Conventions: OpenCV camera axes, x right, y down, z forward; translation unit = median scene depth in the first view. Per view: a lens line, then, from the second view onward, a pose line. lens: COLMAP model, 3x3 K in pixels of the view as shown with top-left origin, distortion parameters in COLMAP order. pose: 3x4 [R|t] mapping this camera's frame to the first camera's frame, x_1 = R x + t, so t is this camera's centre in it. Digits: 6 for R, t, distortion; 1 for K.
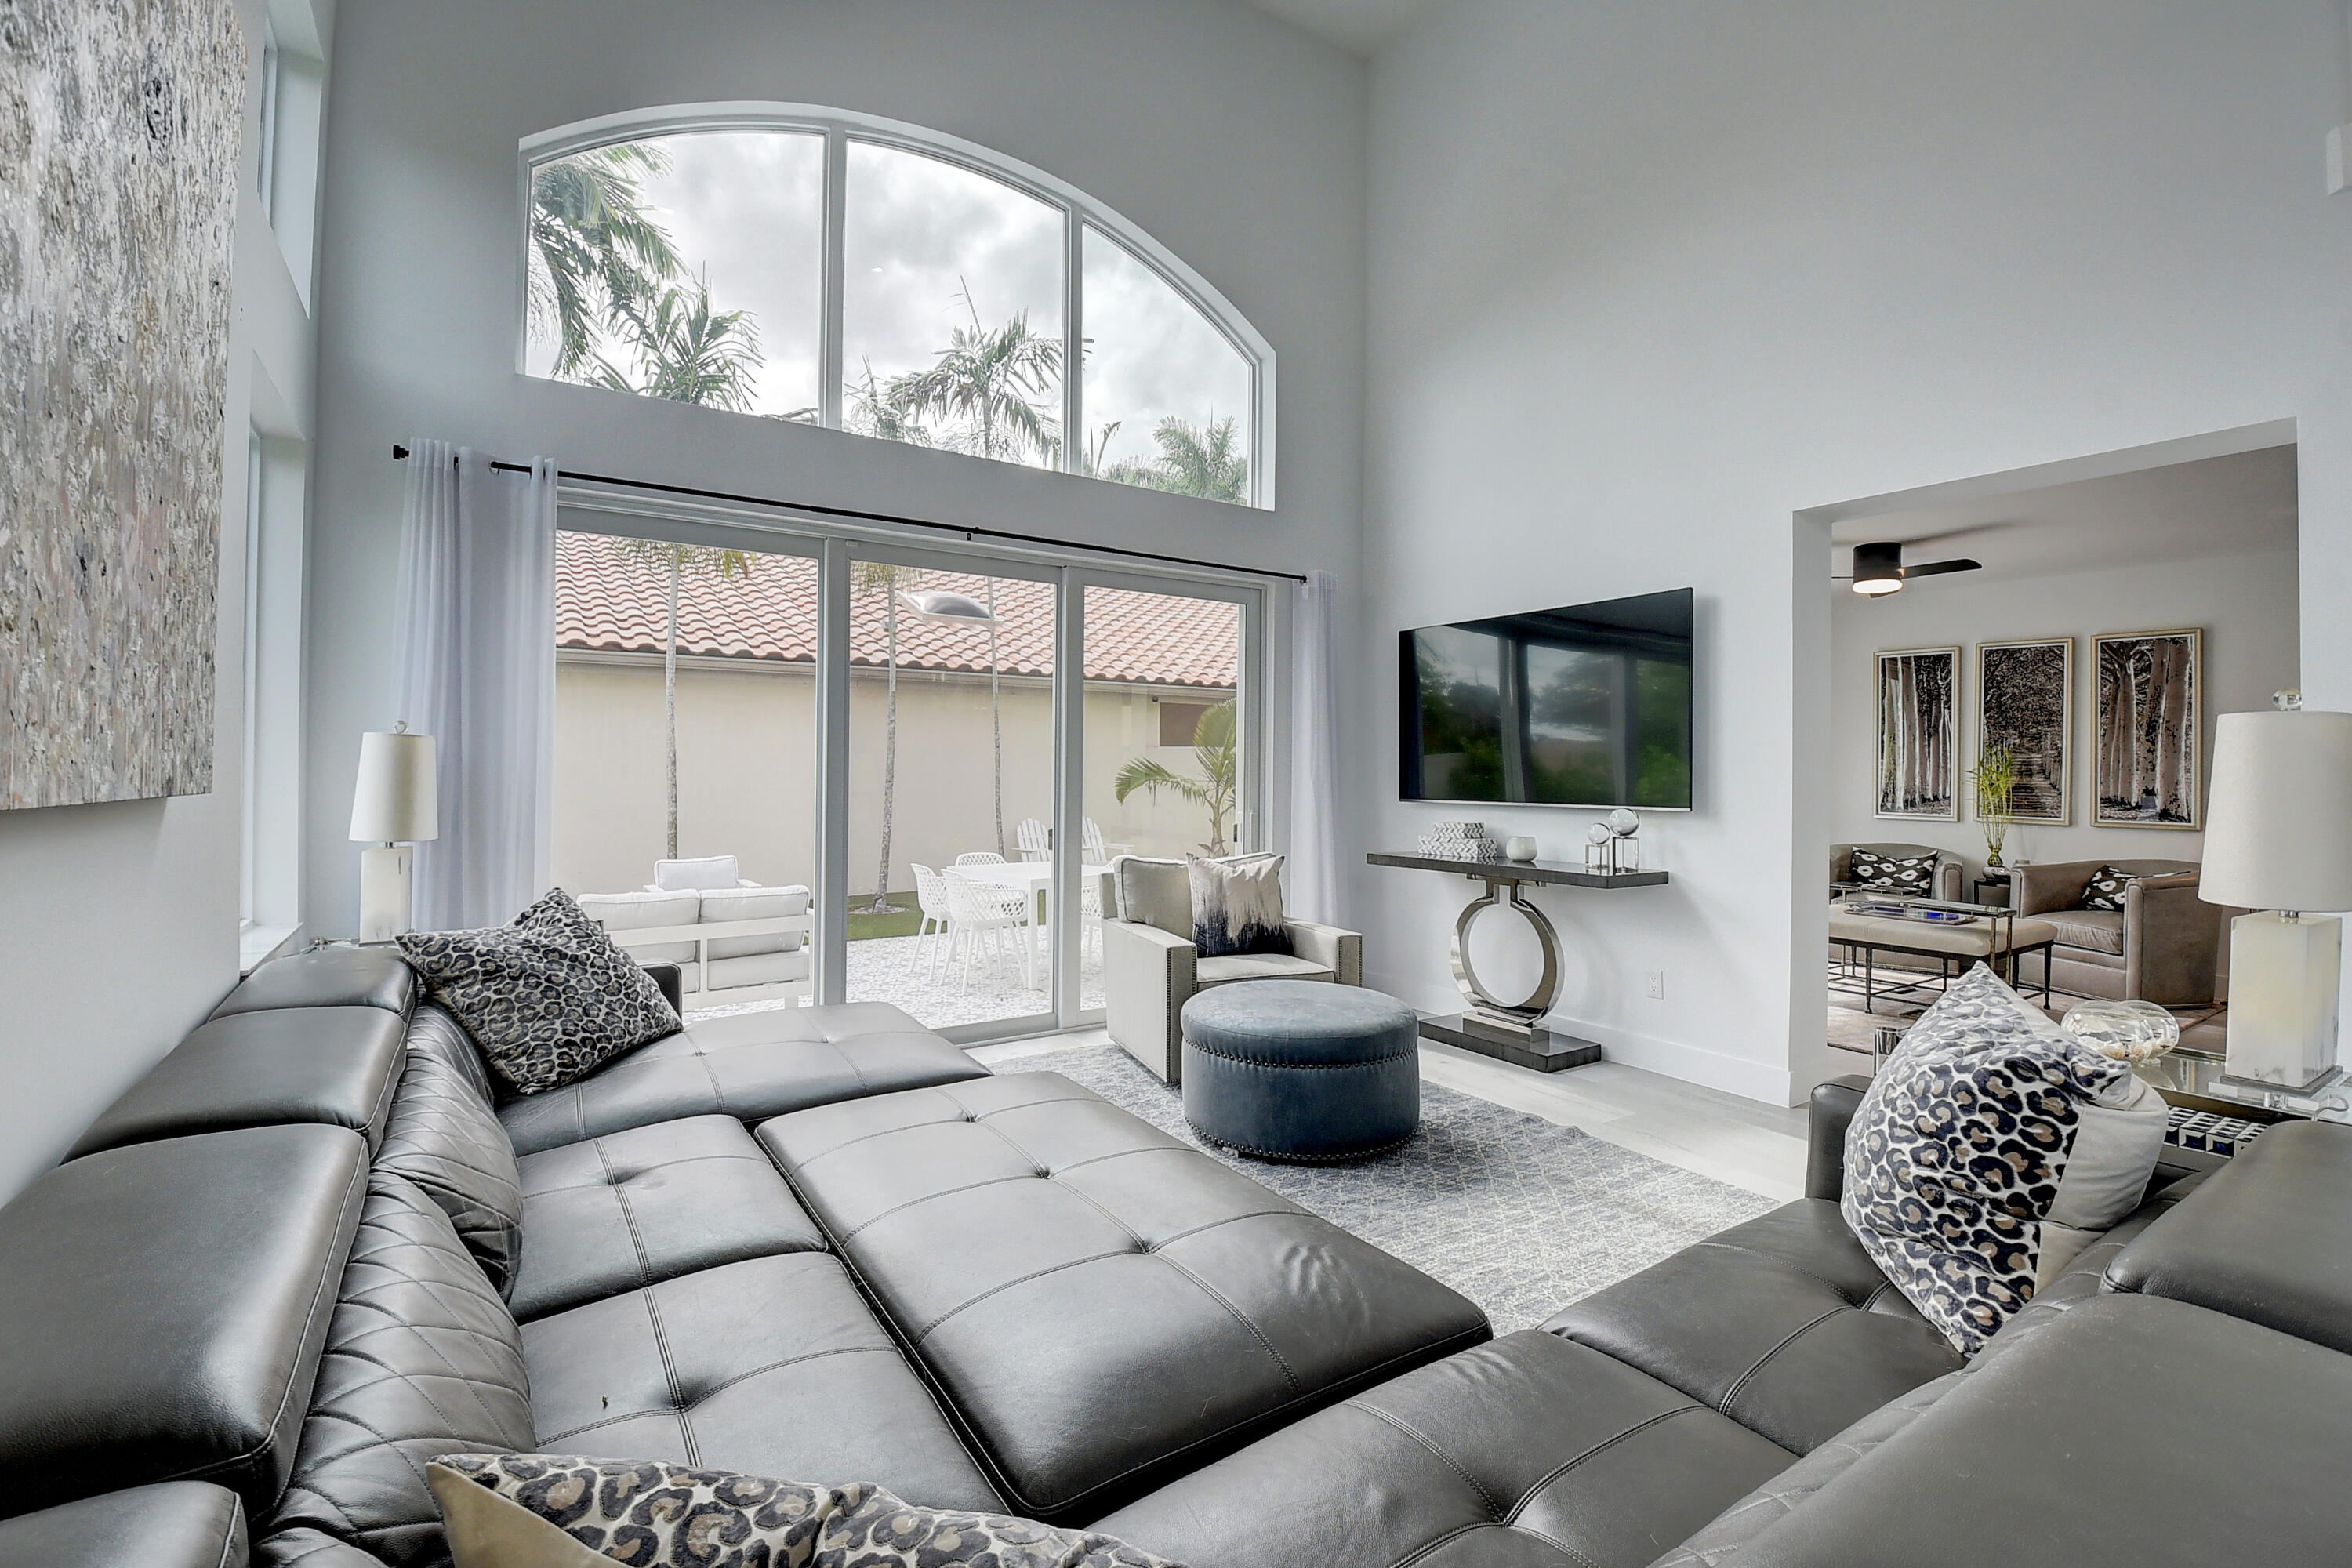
lens RADIAL K [[1031.6, 0, 1162.3], [0, 1031.6, 763.2], [0, 0, 1]] dist [-0.000194, -0.020416]
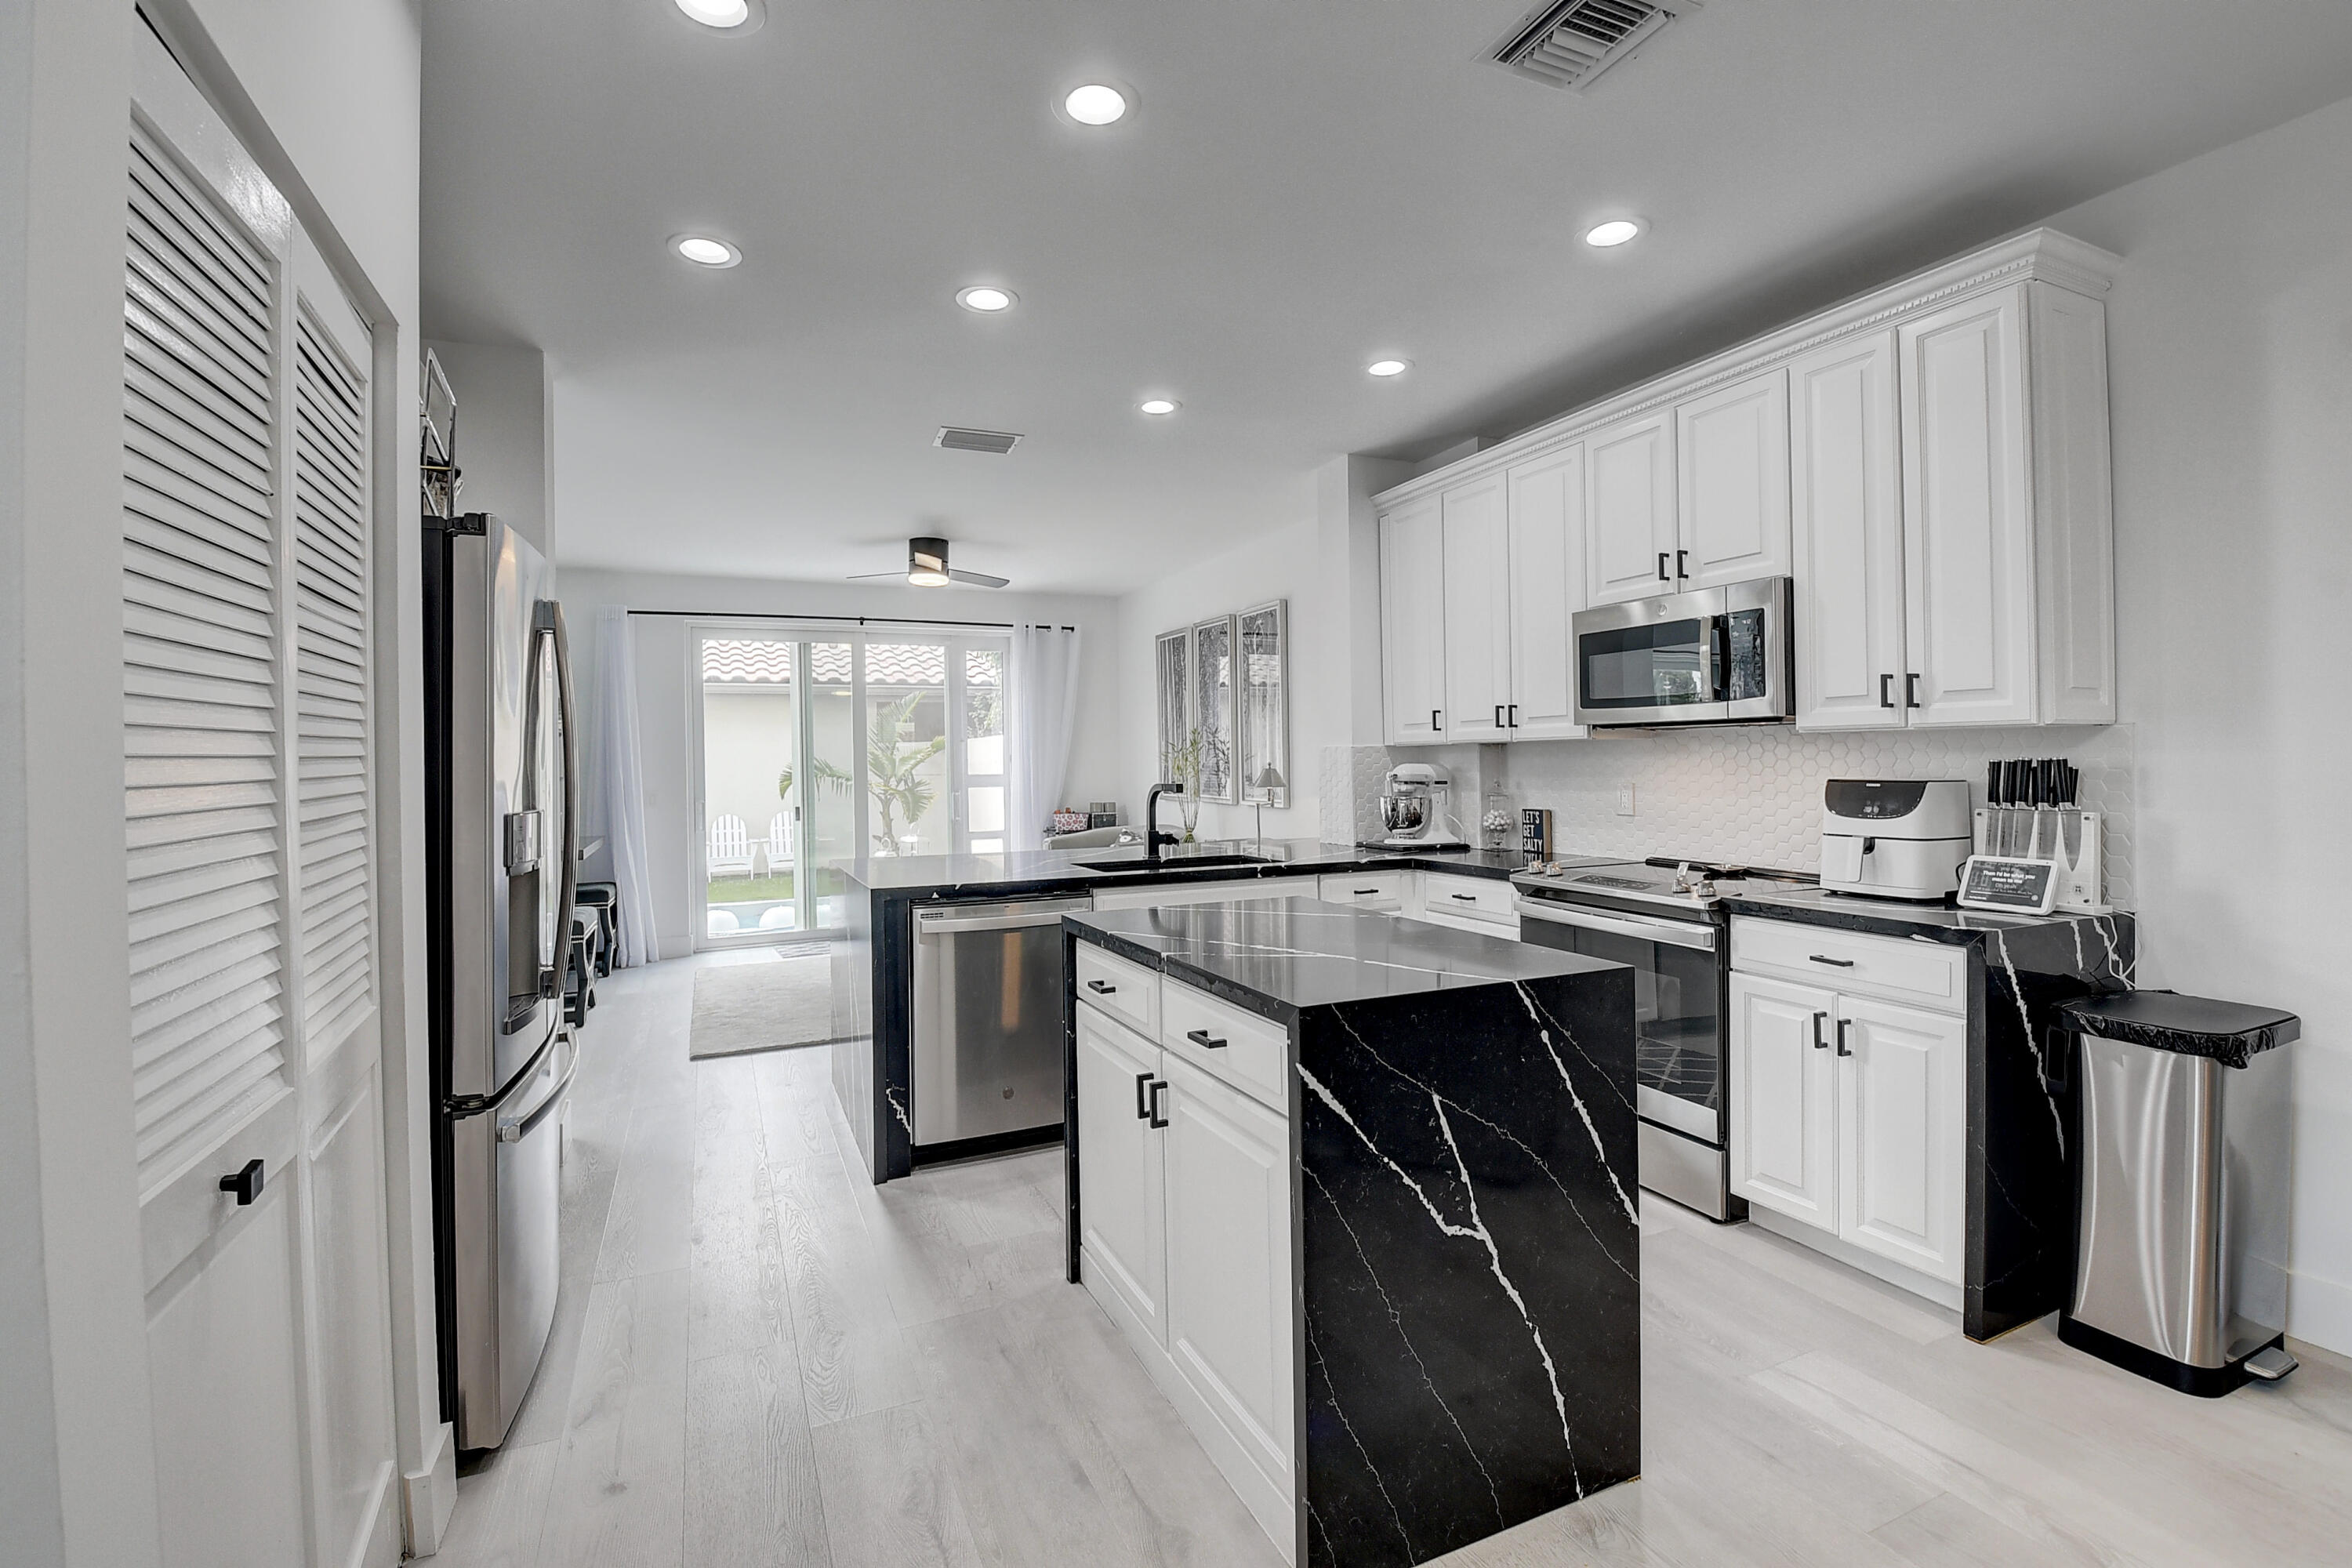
lens RADIAL K [[1031.6, 0, 1162.3], [0, 1031.6, 763.2], [0, 0, 1]] dist [-0.000194, -0.020416]
pose [[0.984611, -0.018404, -0.173791, 0.977279], [0.018589, 0.999827, -0.000561, 0.019595], [0.173771, -0.002678, 0.984782, 0.002115]]
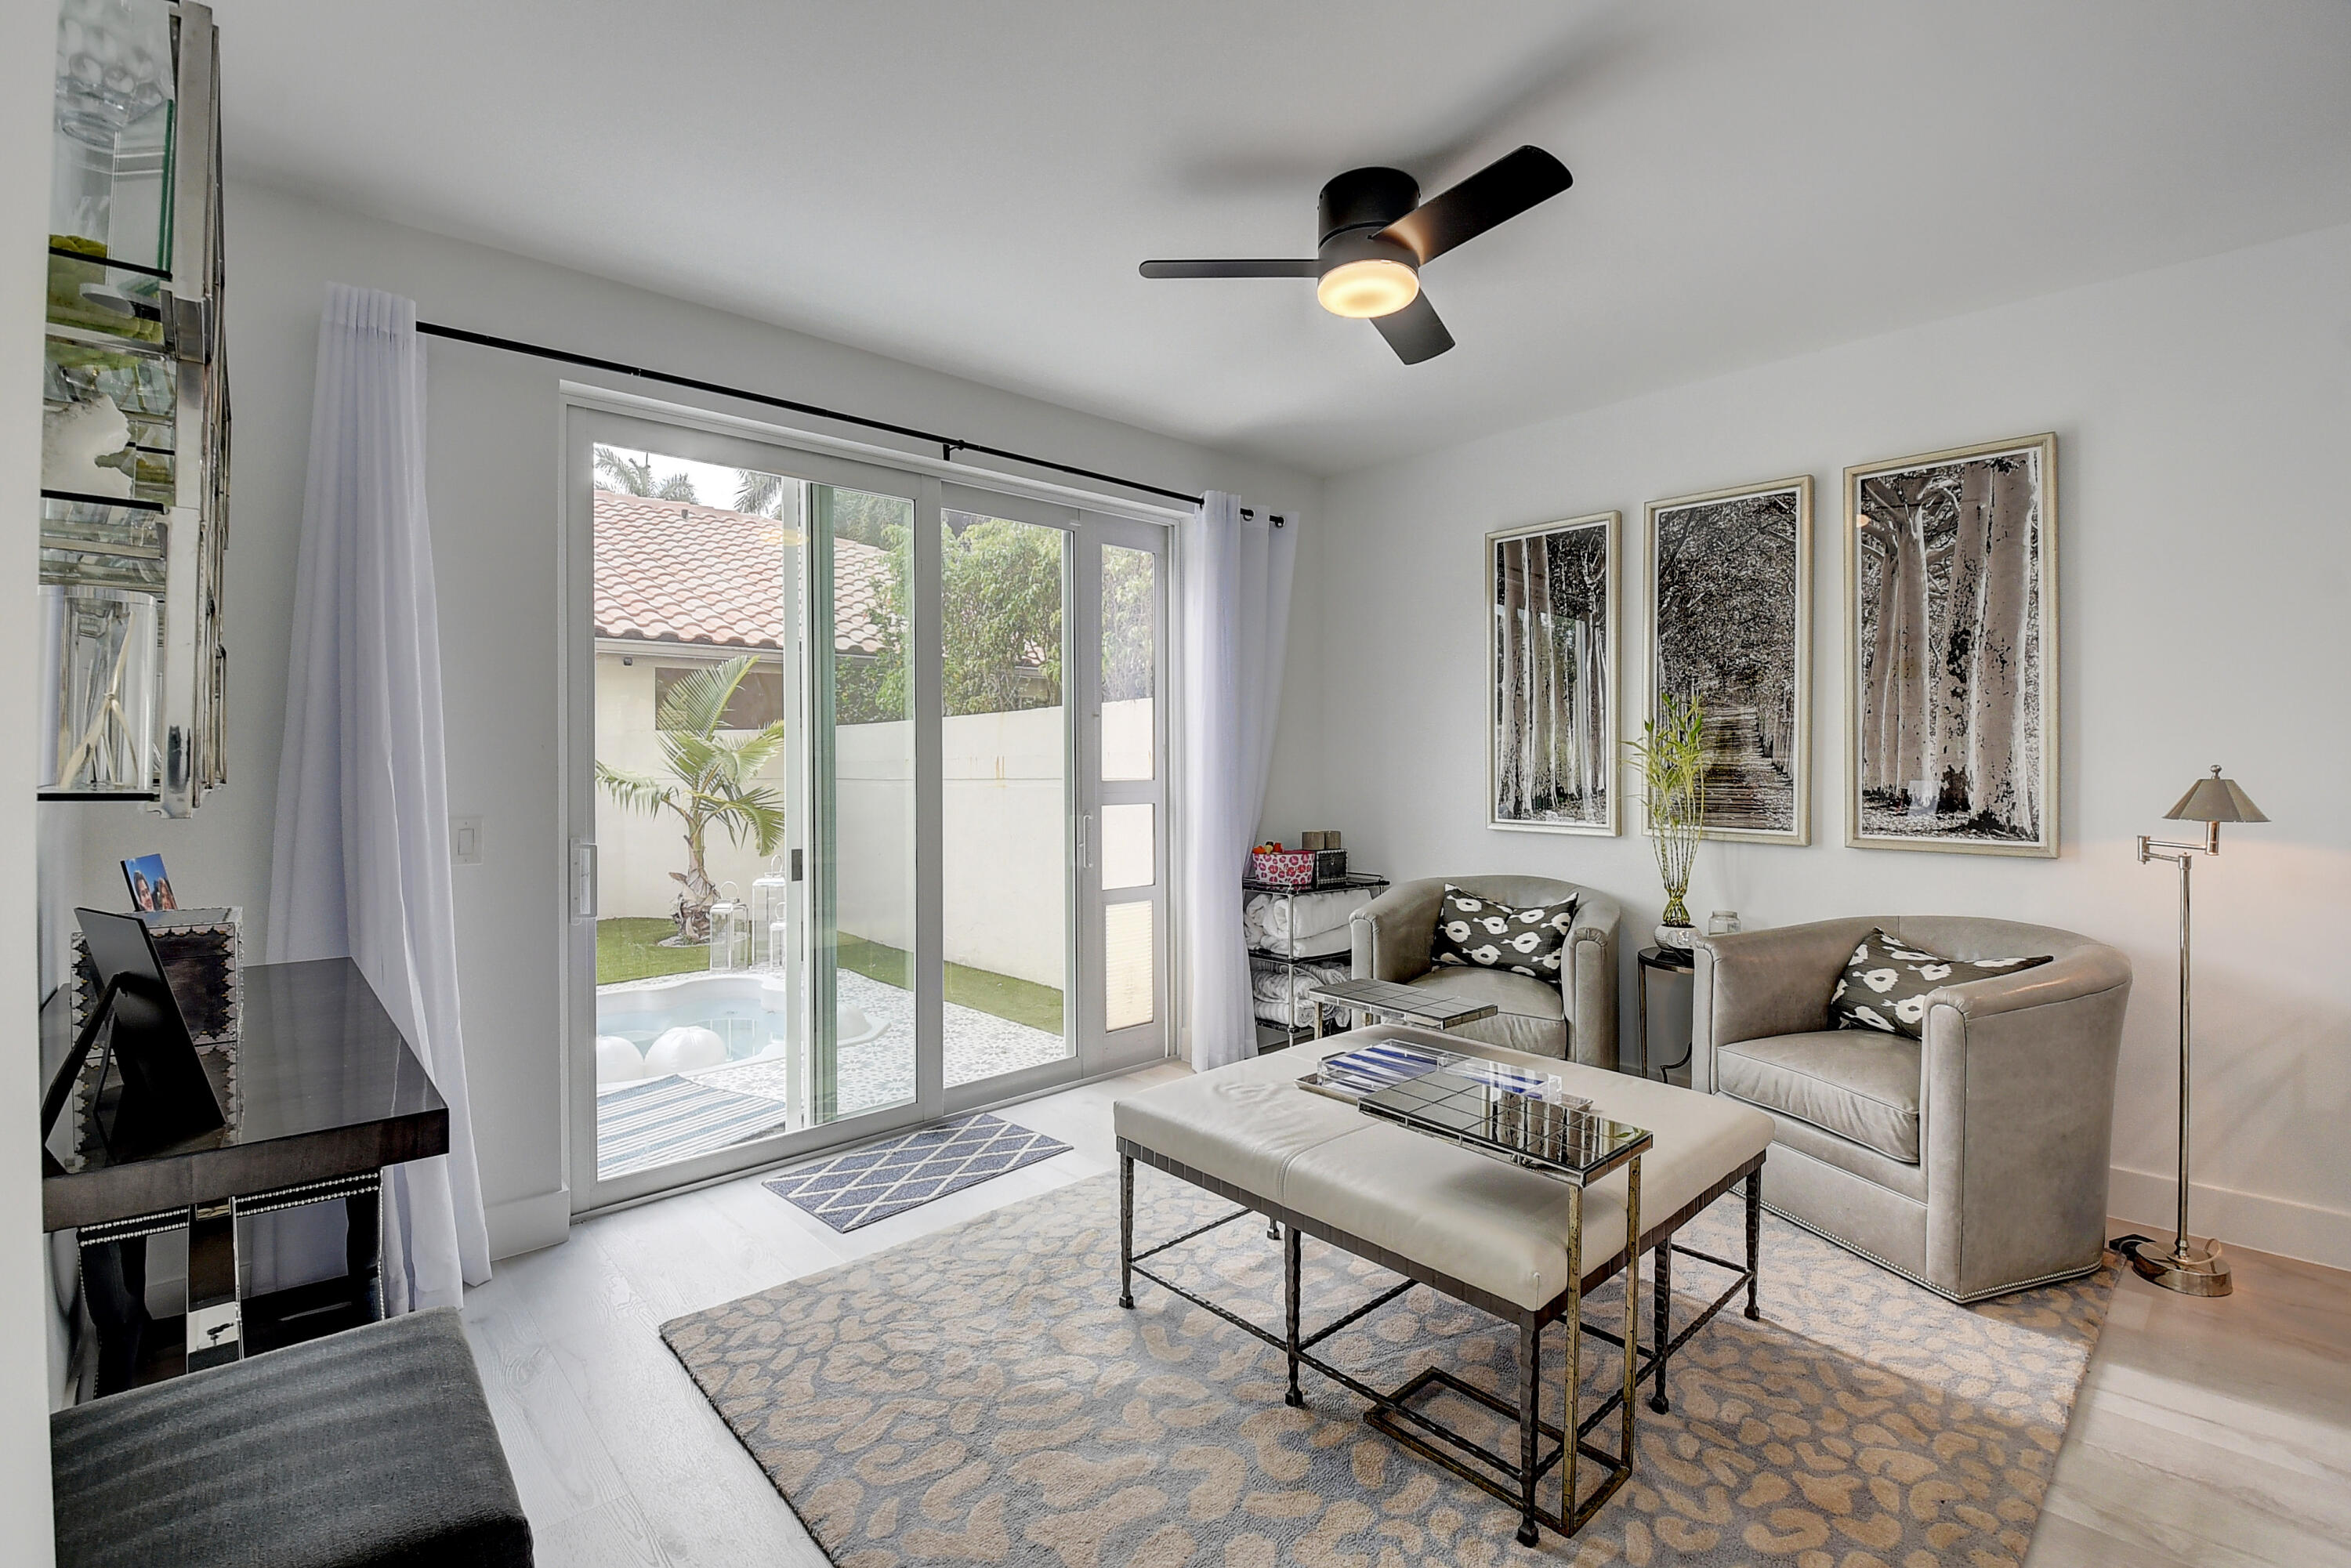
lens RADIAL K [[1043.9, 0, 1130.4], [0, 1043.9, 761.8], [0, 0, 1]] dist [0.000266, -0.034191]
pose [[0.989775, -0.010615, 0.142239, 0.473968], [0.010020, 0.999938, 0.004895, 0.013252], [-0.142282, -0.003419, 0.989820, 0.525223]]
